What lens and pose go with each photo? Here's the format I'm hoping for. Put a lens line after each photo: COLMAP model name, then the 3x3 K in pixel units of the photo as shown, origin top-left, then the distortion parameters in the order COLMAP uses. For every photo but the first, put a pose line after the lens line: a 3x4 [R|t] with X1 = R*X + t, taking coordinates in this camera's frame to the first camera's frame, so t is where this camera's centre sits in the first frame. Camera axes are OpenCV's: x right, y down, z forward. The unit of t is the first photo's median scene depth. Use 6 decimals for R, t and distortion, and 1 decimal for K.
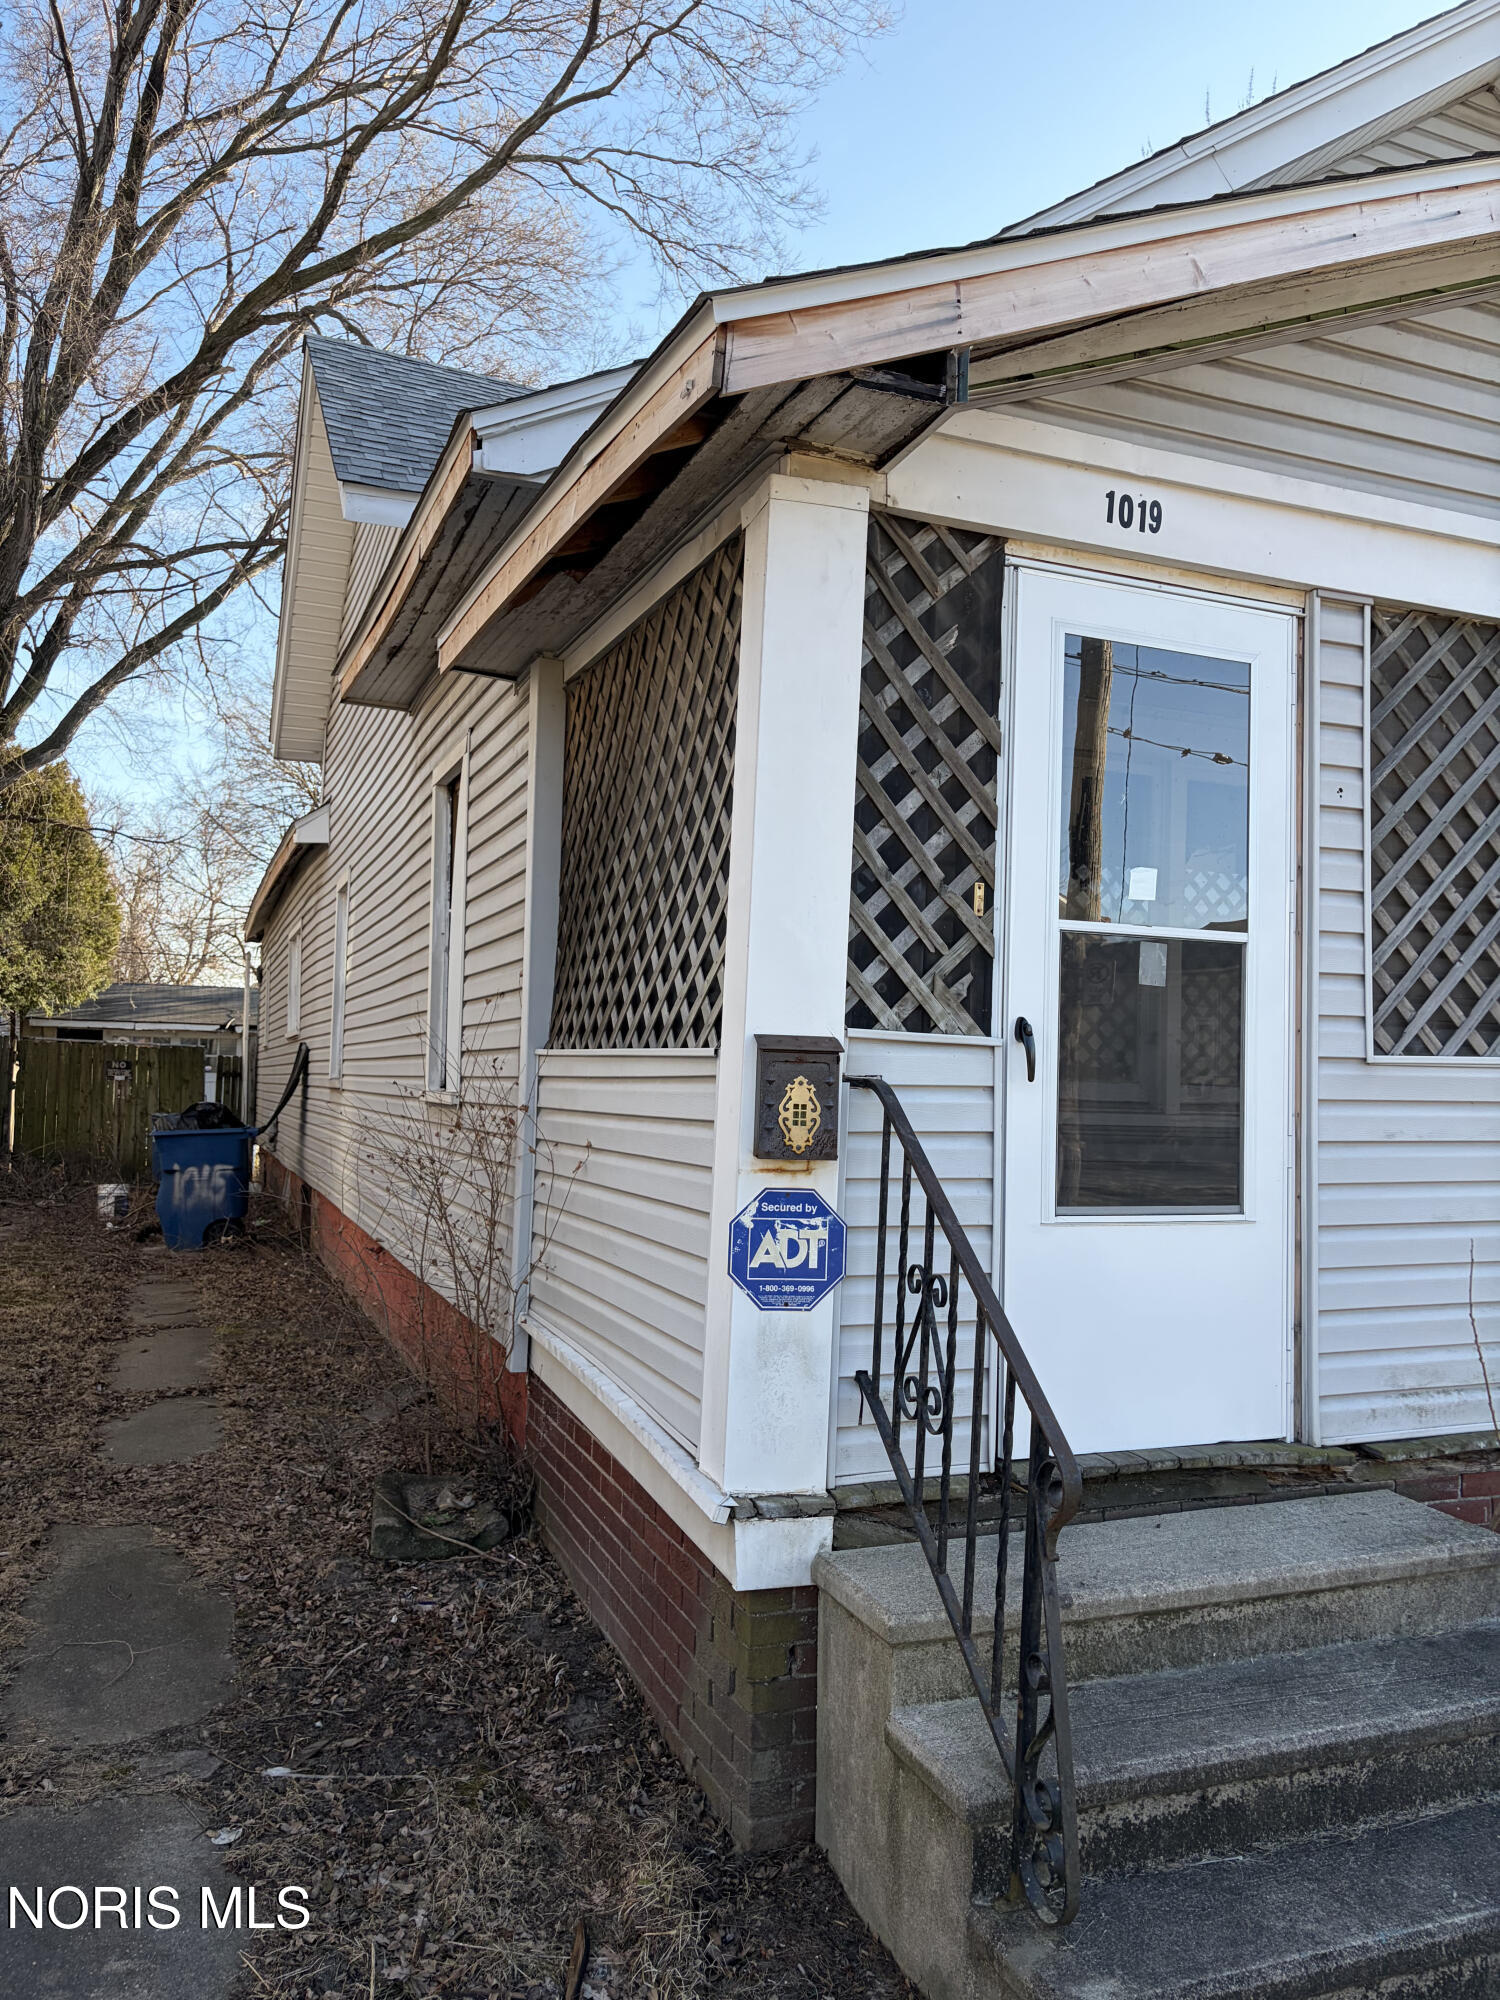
lens RADIAL K [[1517.1, 0, 753.1], [0, 1517.1, 1015.1], [0, 0, 1]] dist [0.063144, -0.034561]
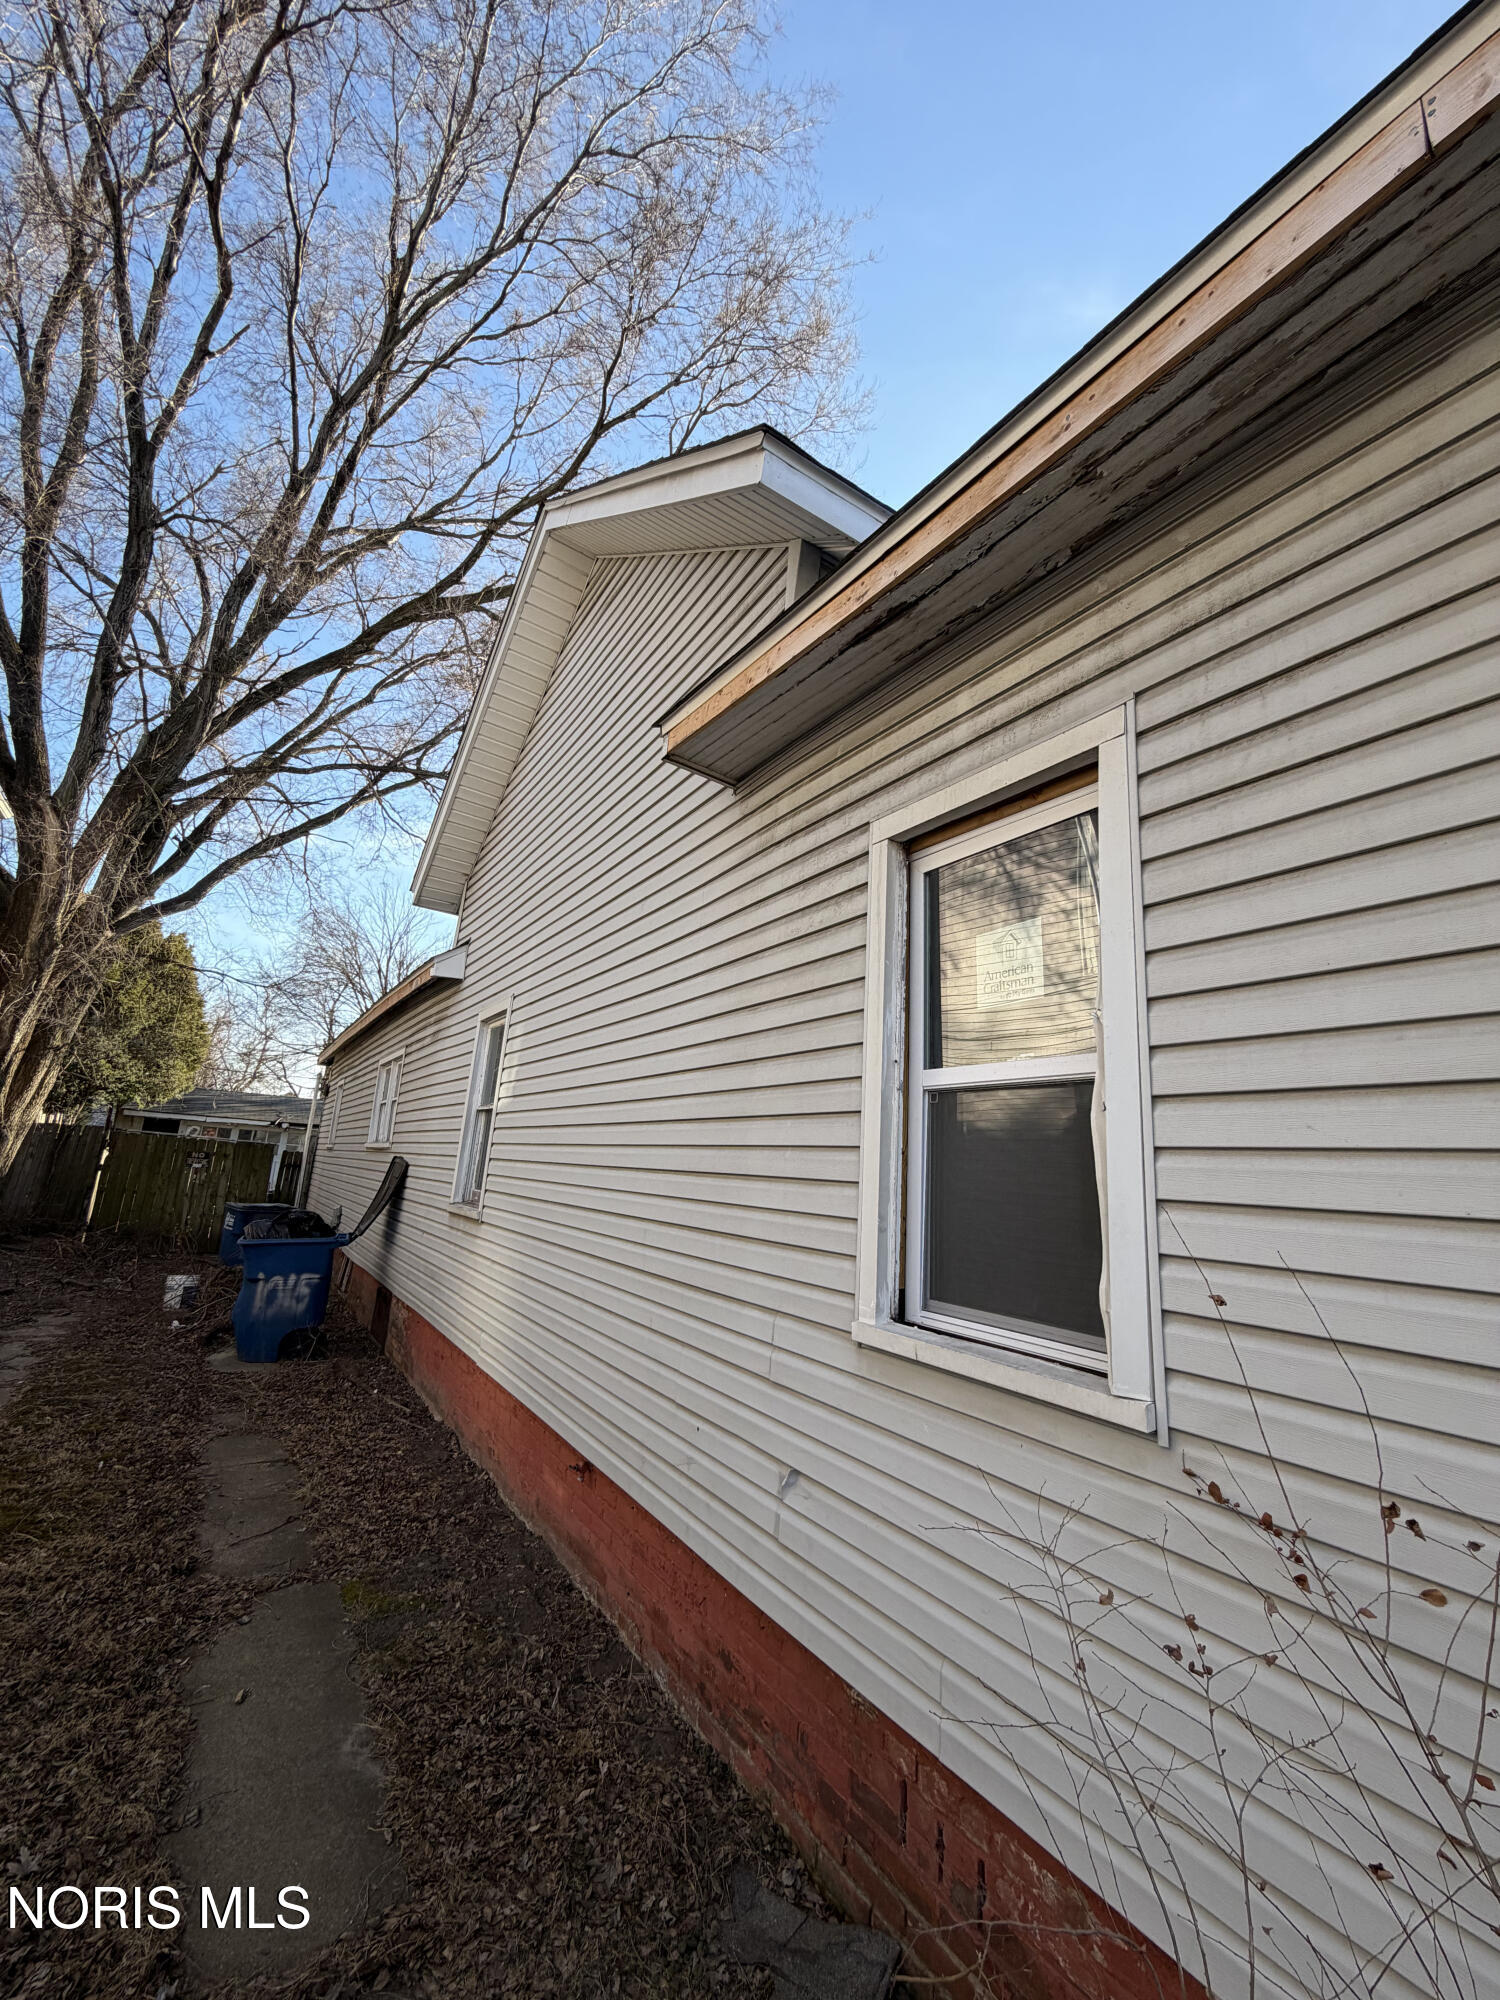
lens RADIAL K [[805.9, 0, 745.1], [0, 805.9, 1008.6], [0, 0, 1]] dist [0.018146, 0.000222]
pose [[0.975885, 0.094749, 0.196650, -0.162913], [-0.063120, 0.984885, -0.161296, -0.008477], [-0.208960, 0.144994, 0.967116, 0.334944]]
